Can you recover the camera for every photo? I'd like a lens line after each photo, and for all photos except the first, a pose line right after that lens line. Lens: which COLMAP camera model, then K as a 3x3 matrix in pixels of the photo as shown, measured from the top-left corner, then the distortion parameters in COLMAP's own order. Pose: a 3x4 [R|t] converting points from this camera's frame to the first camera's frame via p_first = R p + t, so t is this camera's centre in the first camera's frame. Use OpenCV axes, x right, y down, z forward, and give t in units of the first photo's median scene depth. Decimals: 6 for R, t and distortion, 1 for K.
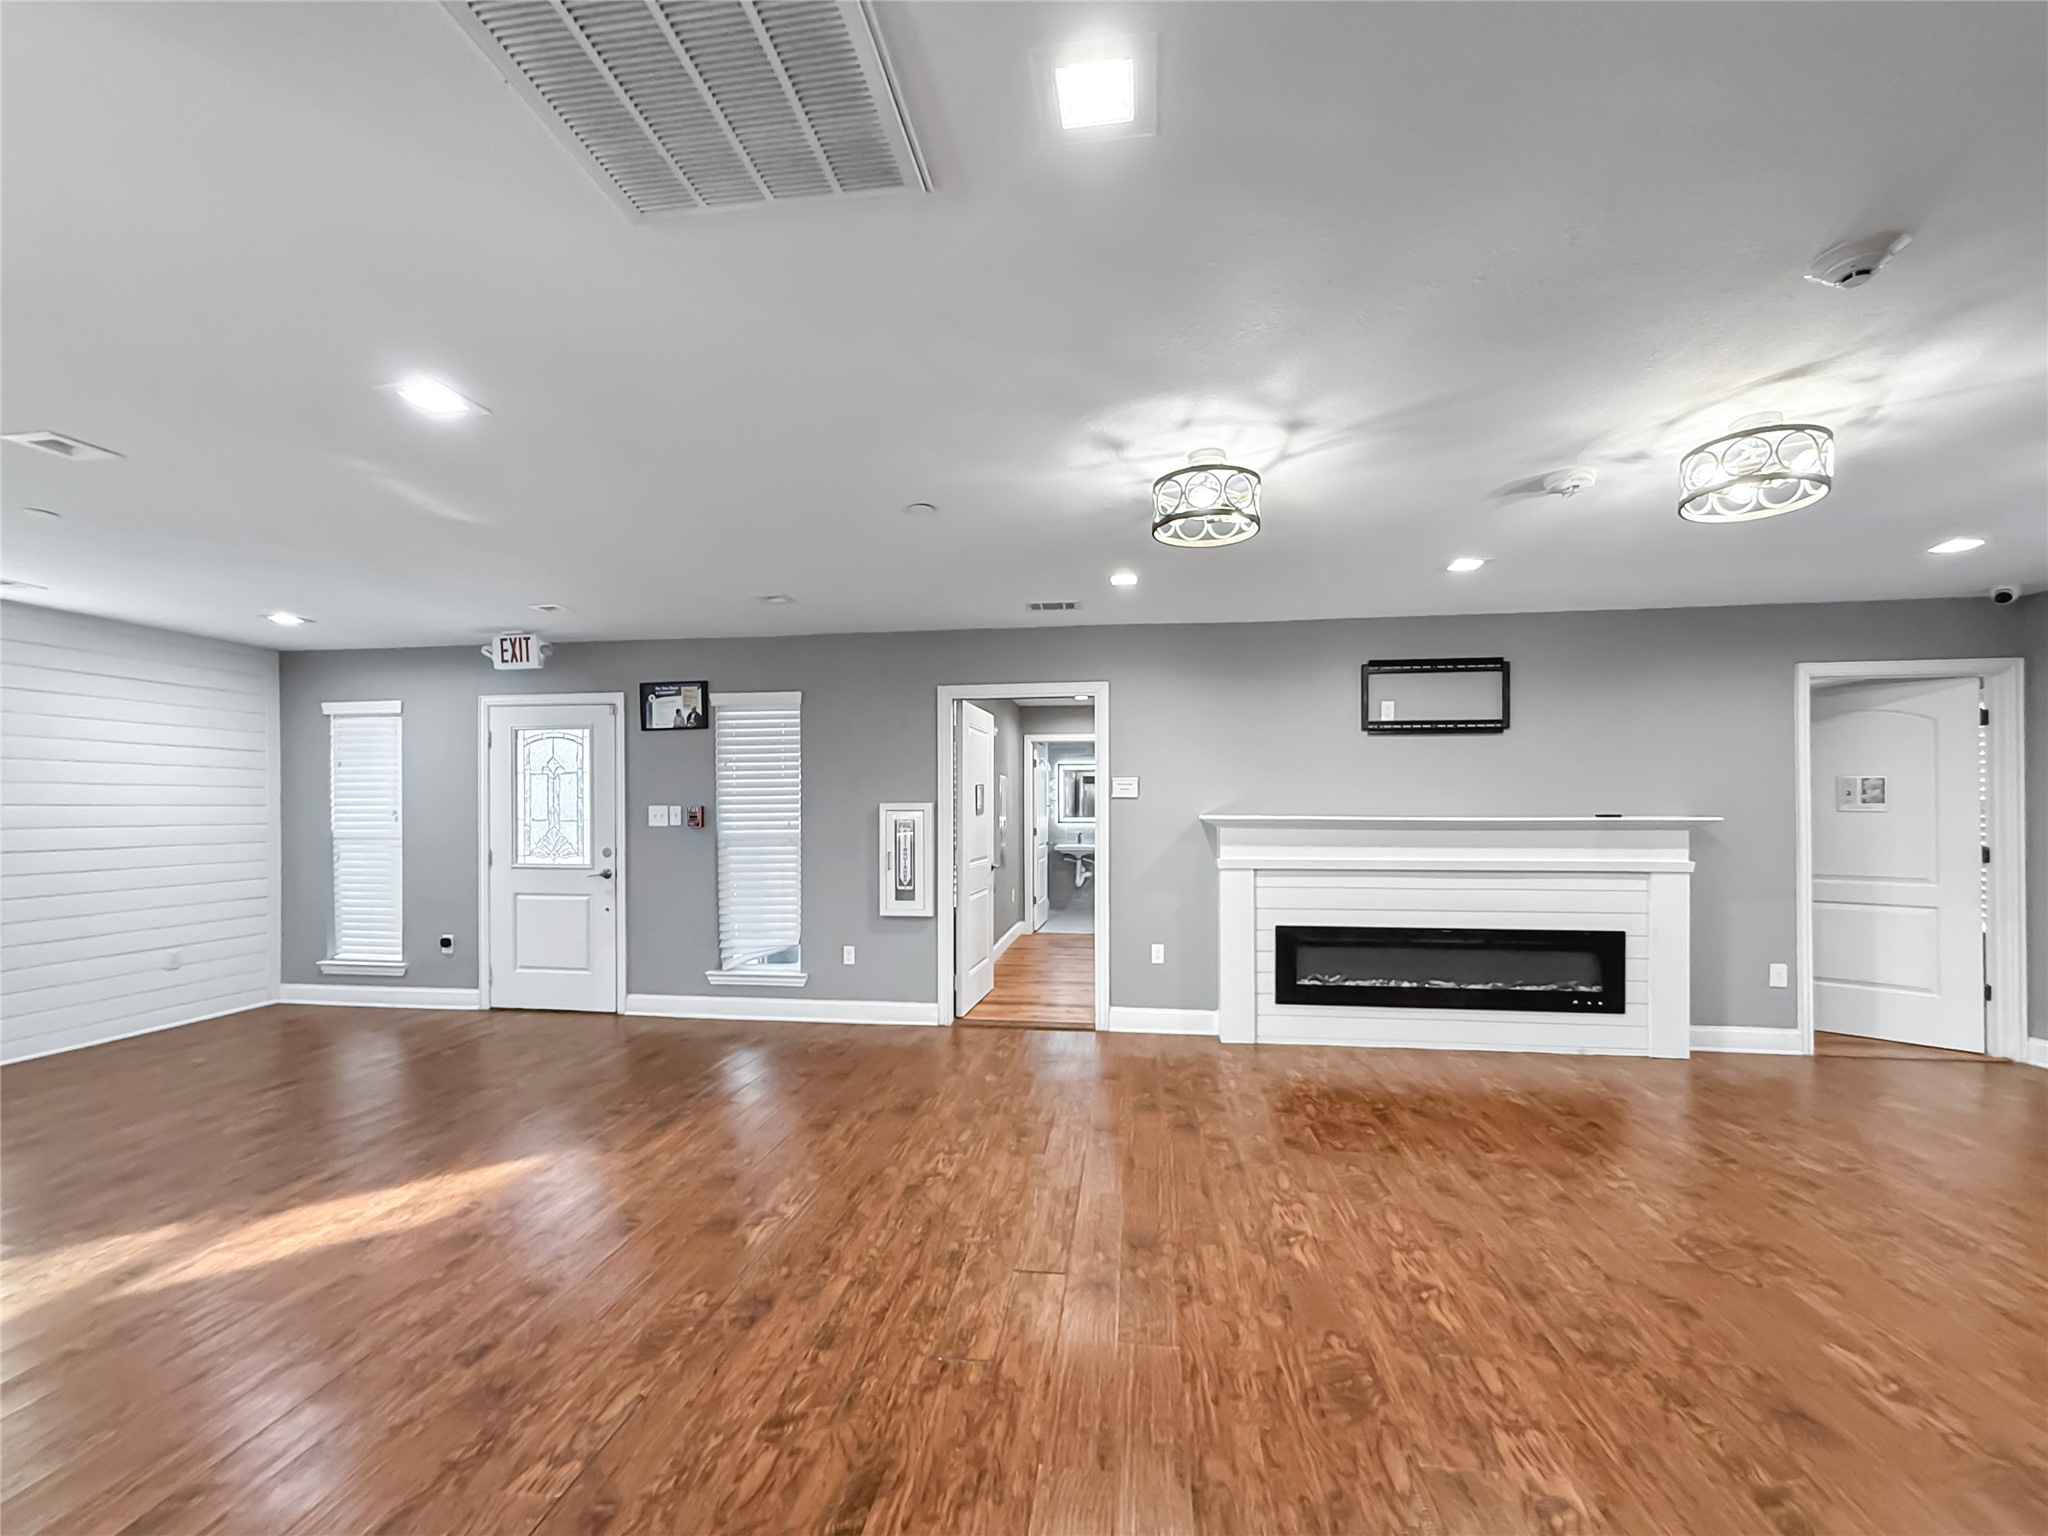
lens RADIAL K [[860.4, 0, 1022.8], [0, 860.4, 817.9], [0, 0, 1]] dist [0.001045, 0.000343]
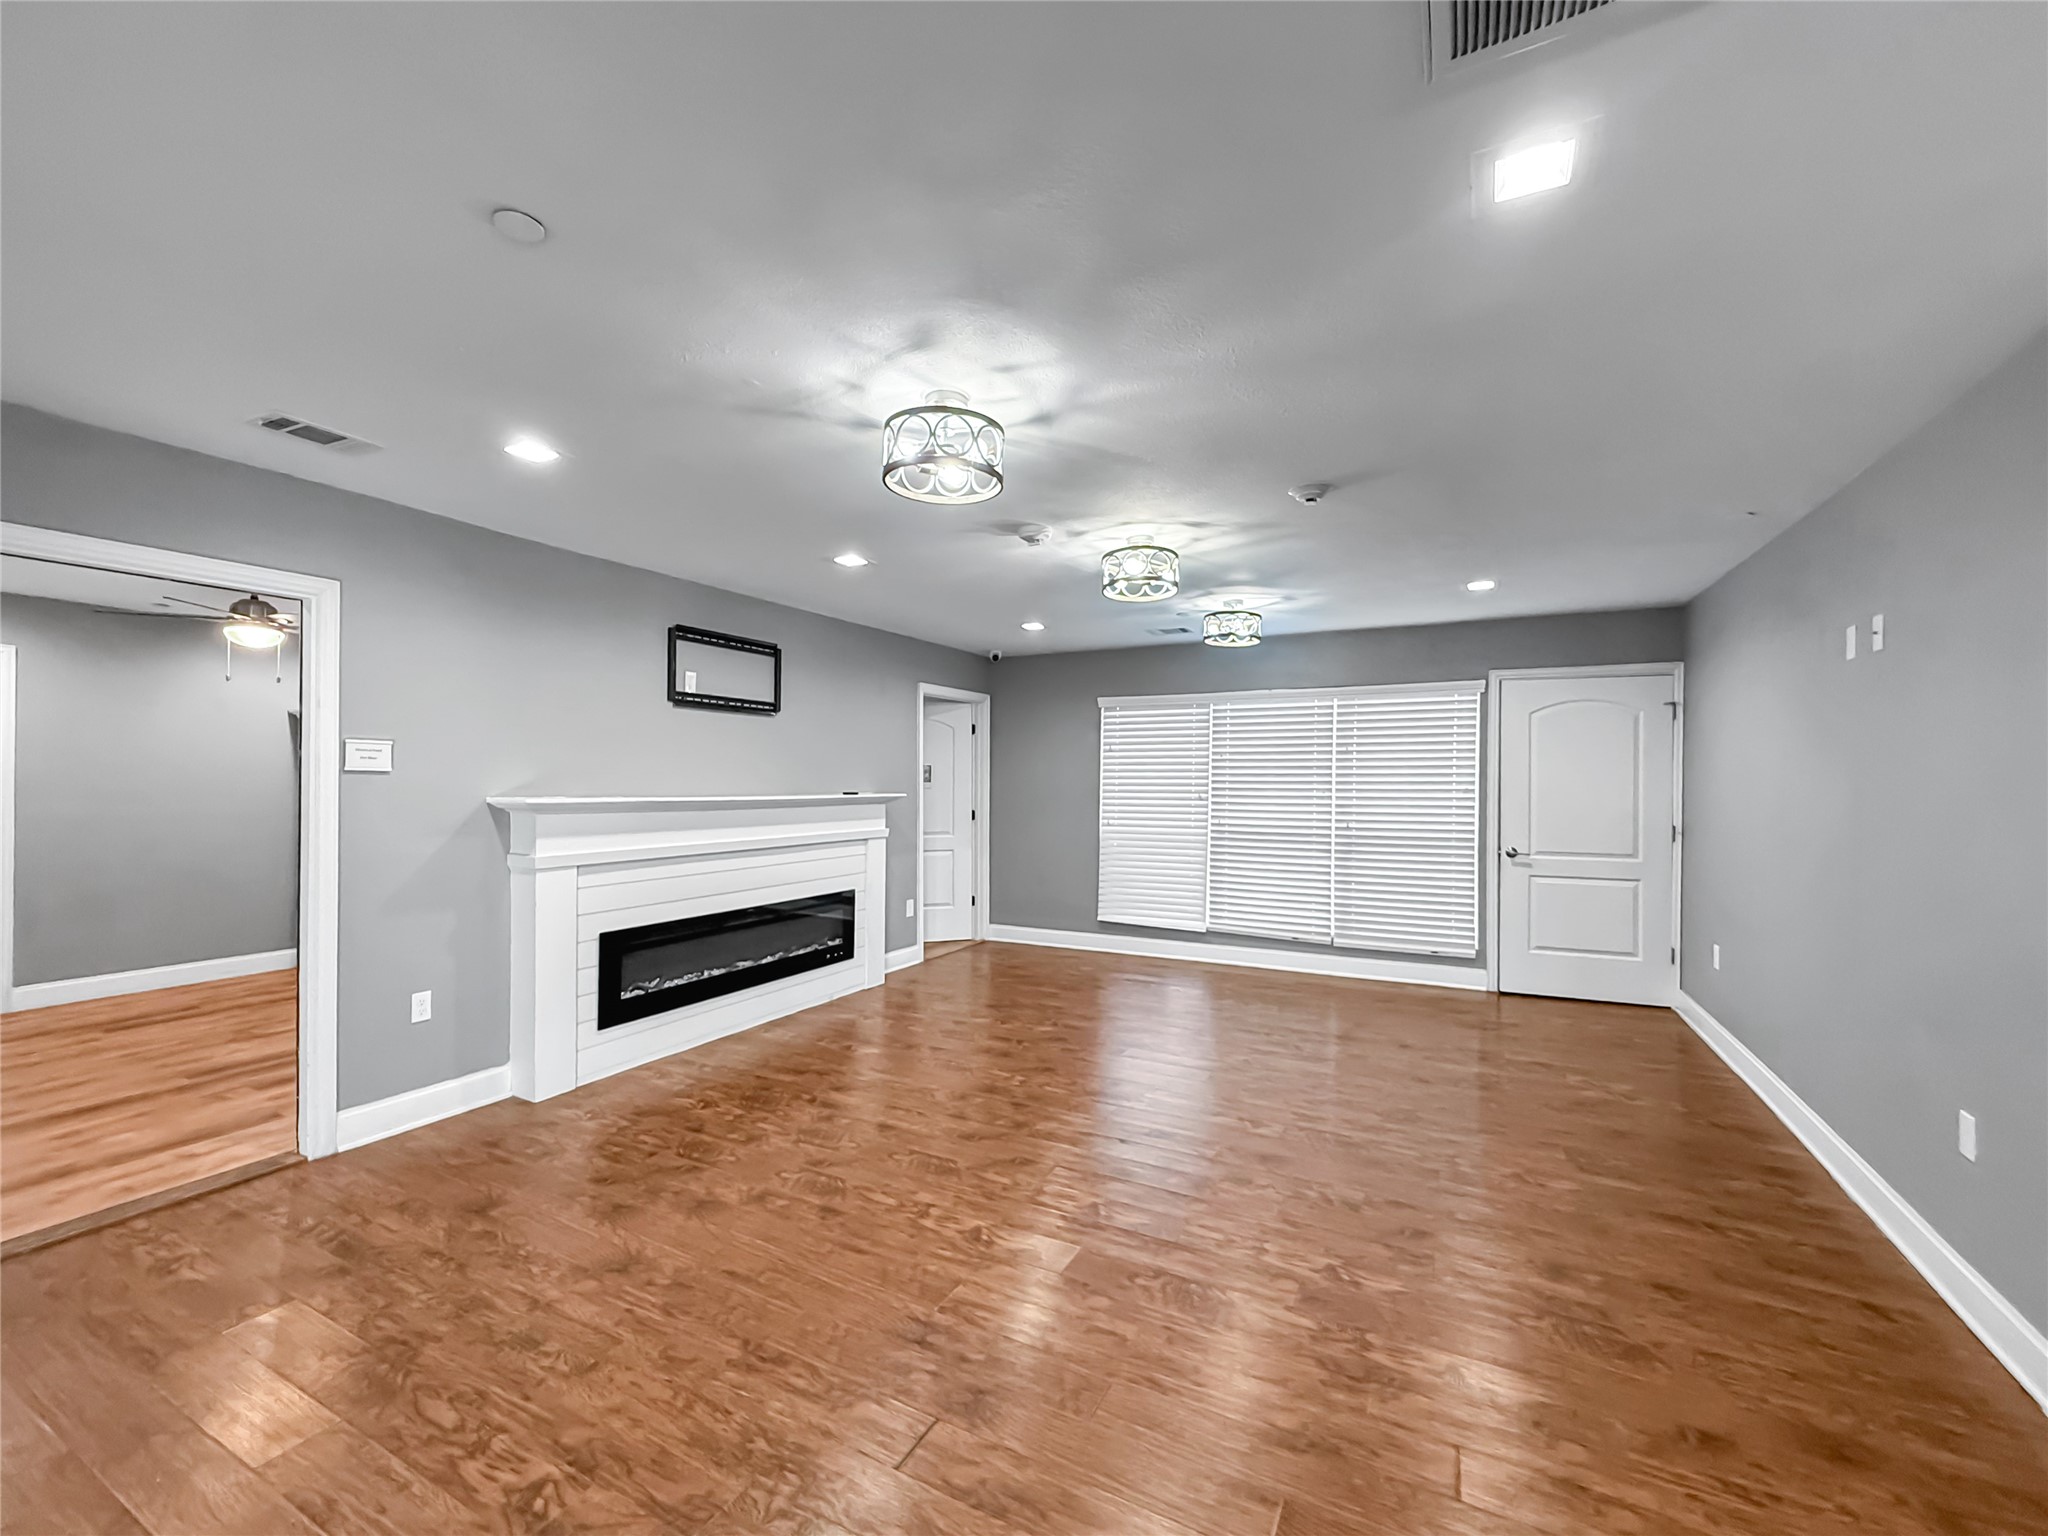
lens RADIAL K [[860.4, 0, 1028.0], [0, 860.4, 772.4], [0, 0, 1]] dist [0.001045, 0.000343]
pose [[0.326213, 0.012354, 0.945216, -0.355986], [0.003796, 0.999889, -0.014379, -0.012615], [-0.945289, 0.008279, 0.326130, 0.376896]]
